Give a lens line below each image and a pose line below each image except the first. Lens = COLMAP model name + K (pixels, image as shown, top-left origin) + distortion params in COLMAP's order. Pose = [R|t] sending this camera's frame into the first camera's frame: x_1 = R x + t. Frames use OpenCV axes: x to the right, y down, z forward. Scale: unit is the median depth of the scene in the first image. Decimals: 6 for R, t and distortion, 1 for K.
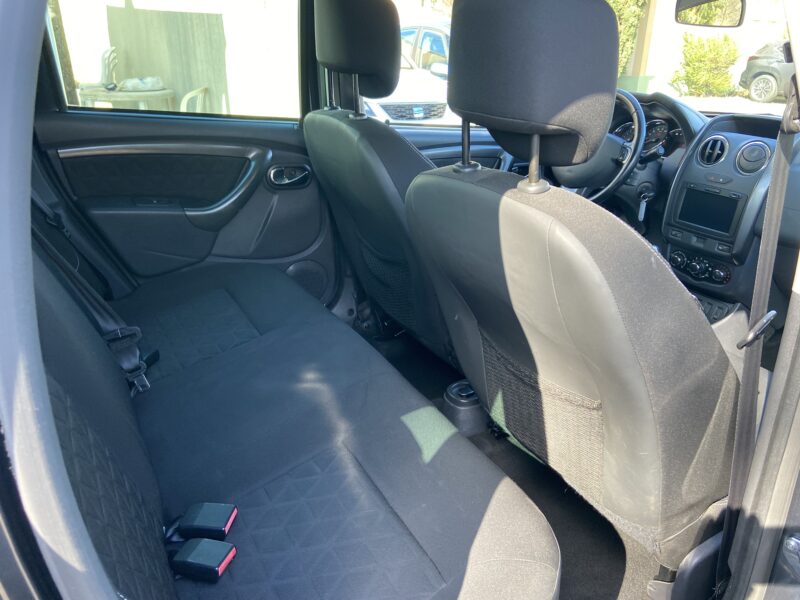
lens RADIAL K [[604.1, 0, 395.7], [0, 604.1, 296.6], [0, 0, 1]] dist [0.091189, -0.104273]
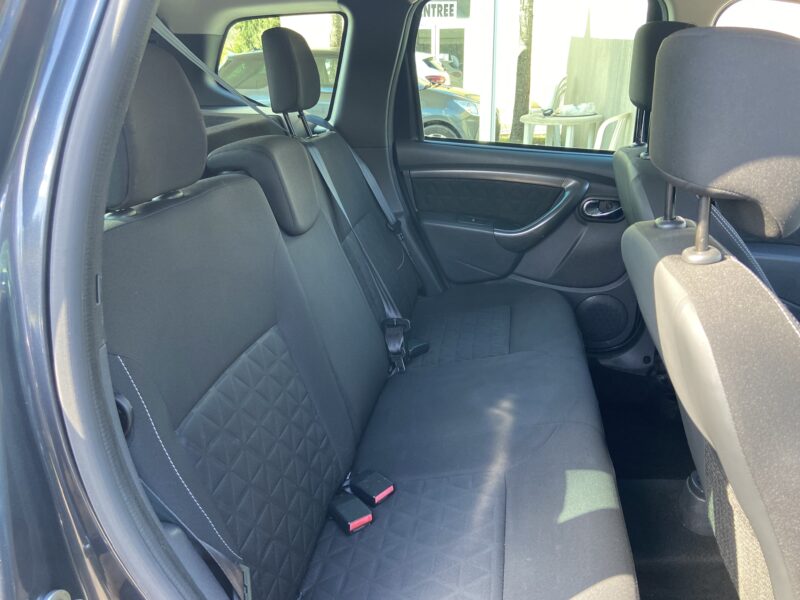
lens RADIAL K [[604.1, 0, 416.1], [0, 604.1, 298.8], [0, 0, 1]] dist [0.091189, -0.104273]
pose [[0.762971, 0.198925, -0.615065, 0.256689], [-0.213630, 0.975607, 0.050529, -0.044642], [0.610113, 0.092844, 0.786856, 0.048745]]
